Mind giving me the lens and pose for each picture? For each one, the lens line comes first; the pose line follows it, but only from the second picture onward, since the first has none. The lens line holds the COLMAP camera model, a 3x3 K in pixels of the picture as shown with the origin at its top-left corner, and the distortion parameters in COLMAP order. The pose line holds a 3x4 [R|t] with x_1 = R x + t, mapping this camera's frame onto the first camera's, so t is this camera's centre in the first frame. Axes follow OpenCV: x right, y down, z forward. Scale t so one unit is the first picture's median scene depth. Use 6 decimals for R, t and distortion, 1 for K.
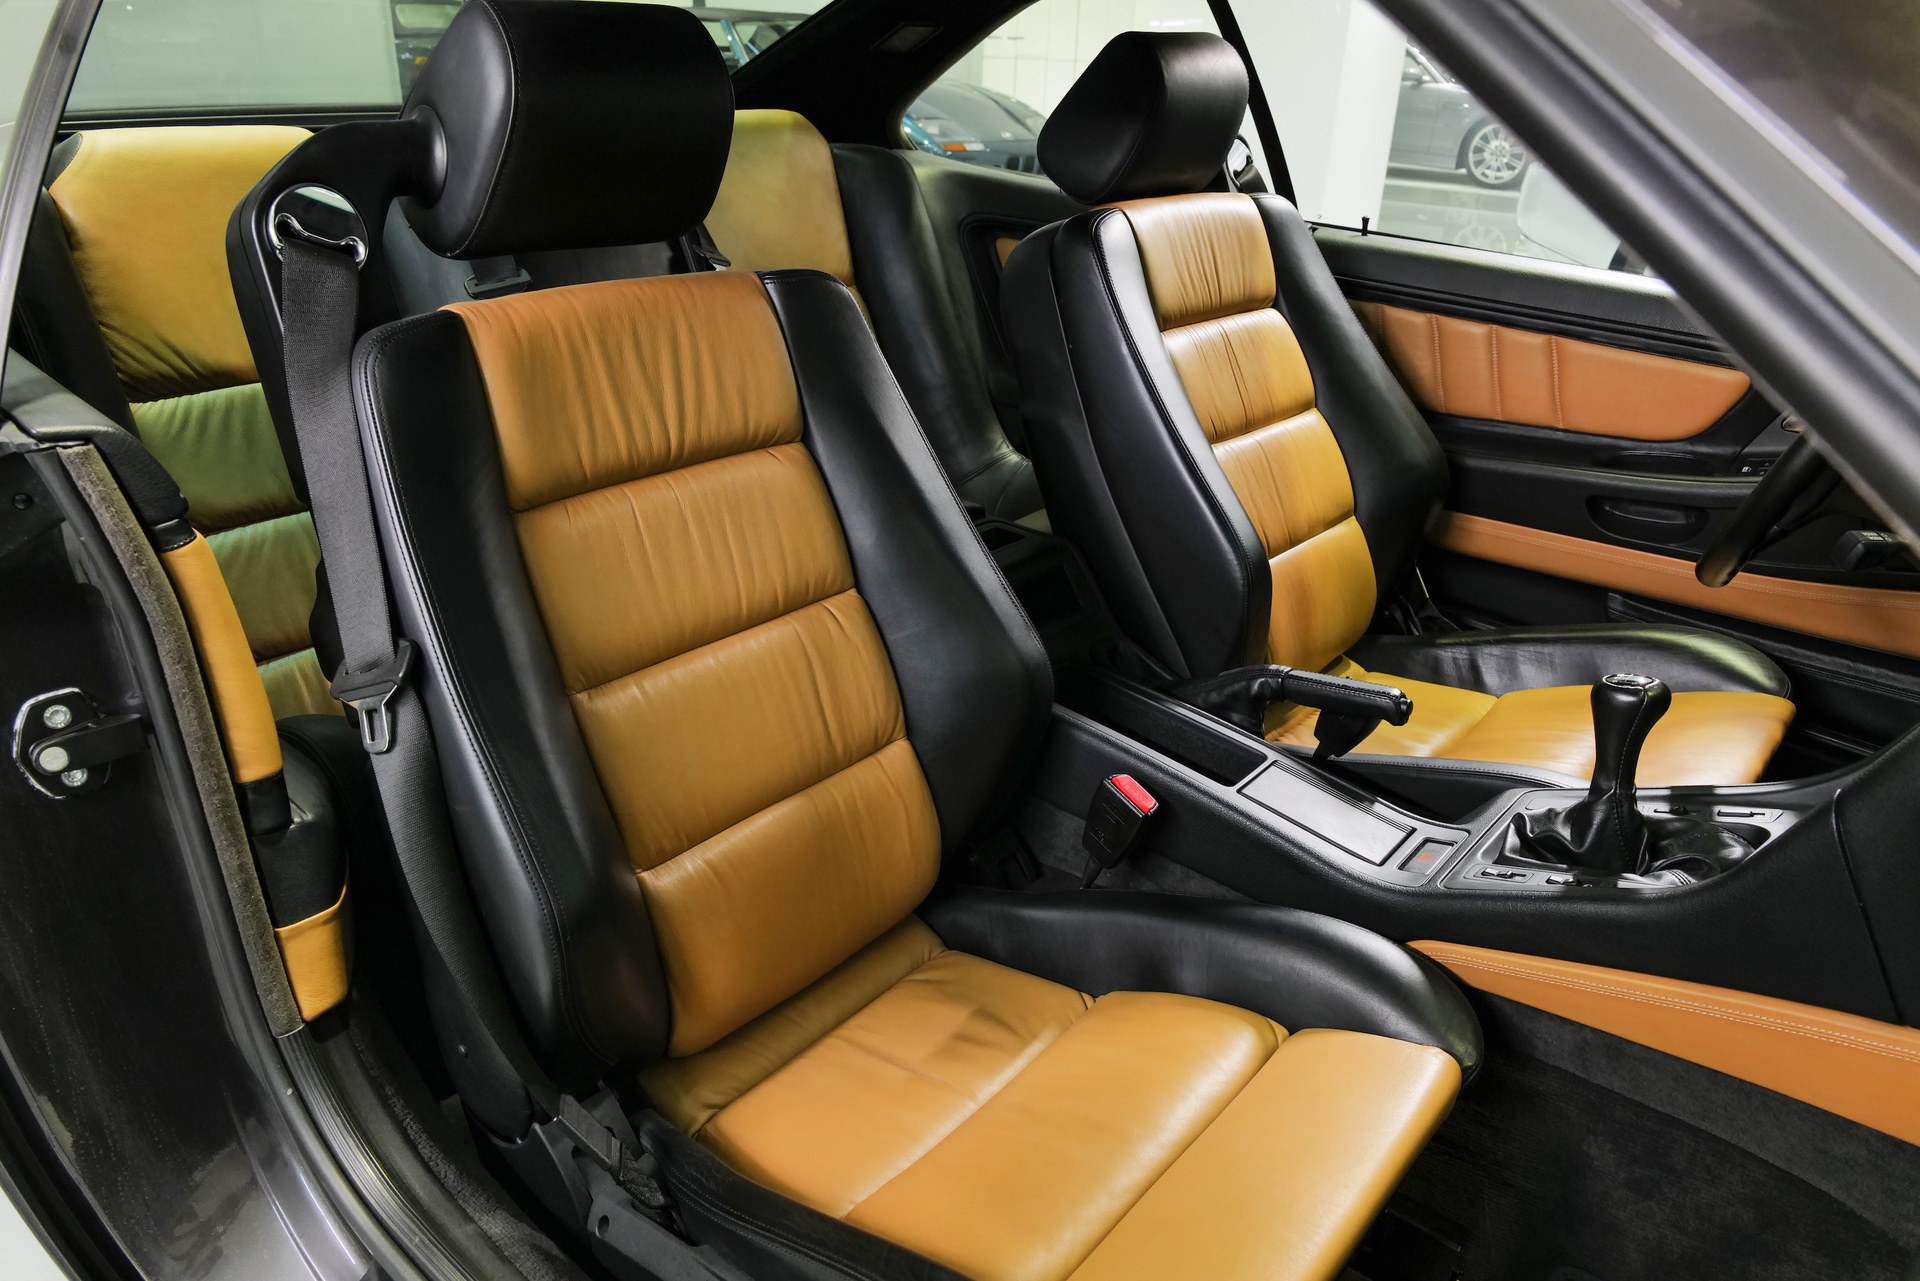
lens RADIAL K [[1328.5, 0, 960.8], [0, 1328.5, 641.7], [0, 0, 1]] dist [-0.012229, 0.009781]
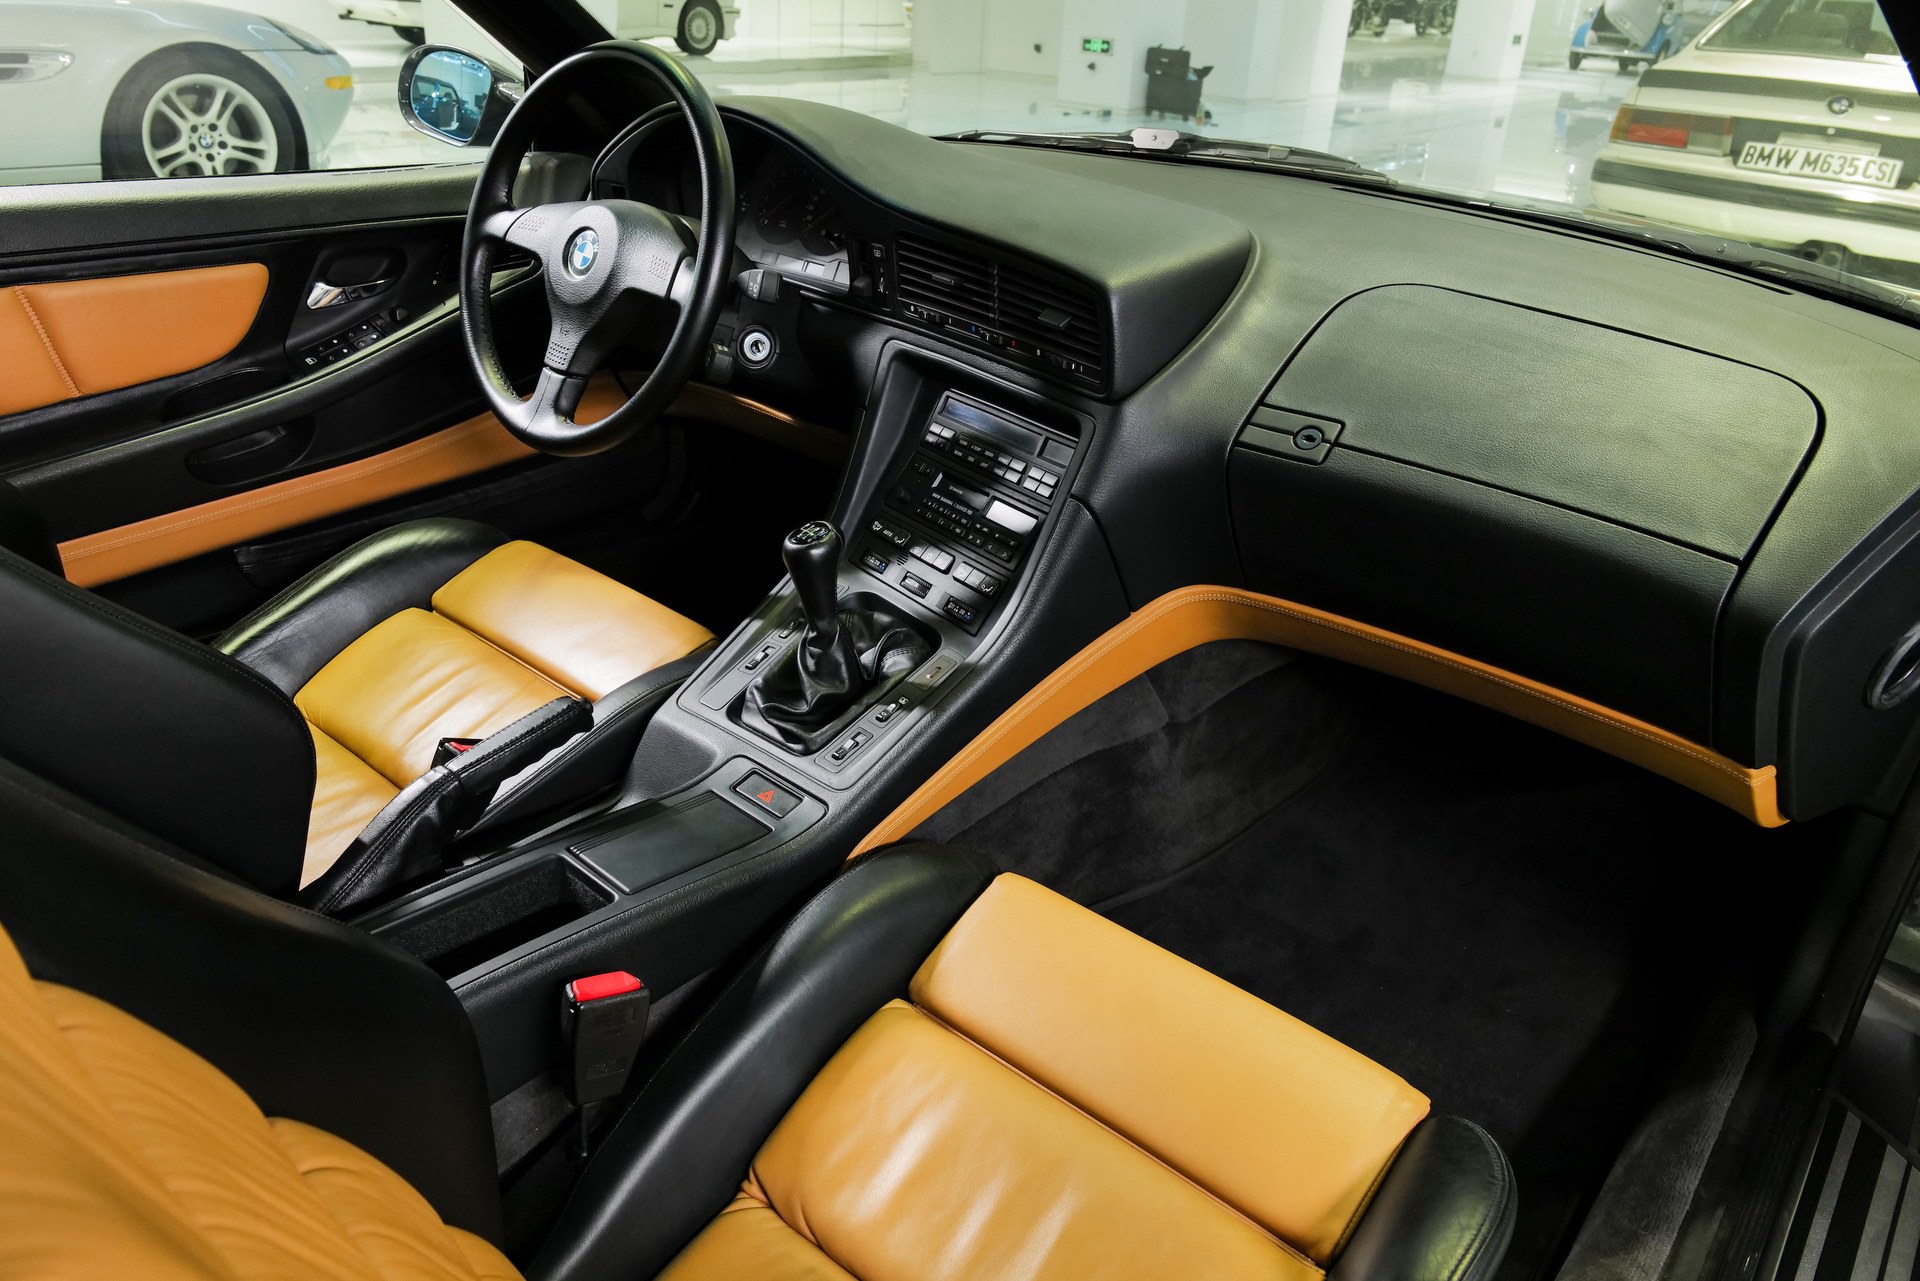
lens RADIAL K [[1328.5, 0, 958.1], [0, 1328.5, 640.1], [0, 0, 1]] dist [-0.012229, 0.009781]
pose [[-0.019066, -0.472049, 0.881366, -0.323432], [0.360175, 0.819097, 0.446490, -0.226255], [-0.932690, 0.325959, 0.154403, 0.505944]]
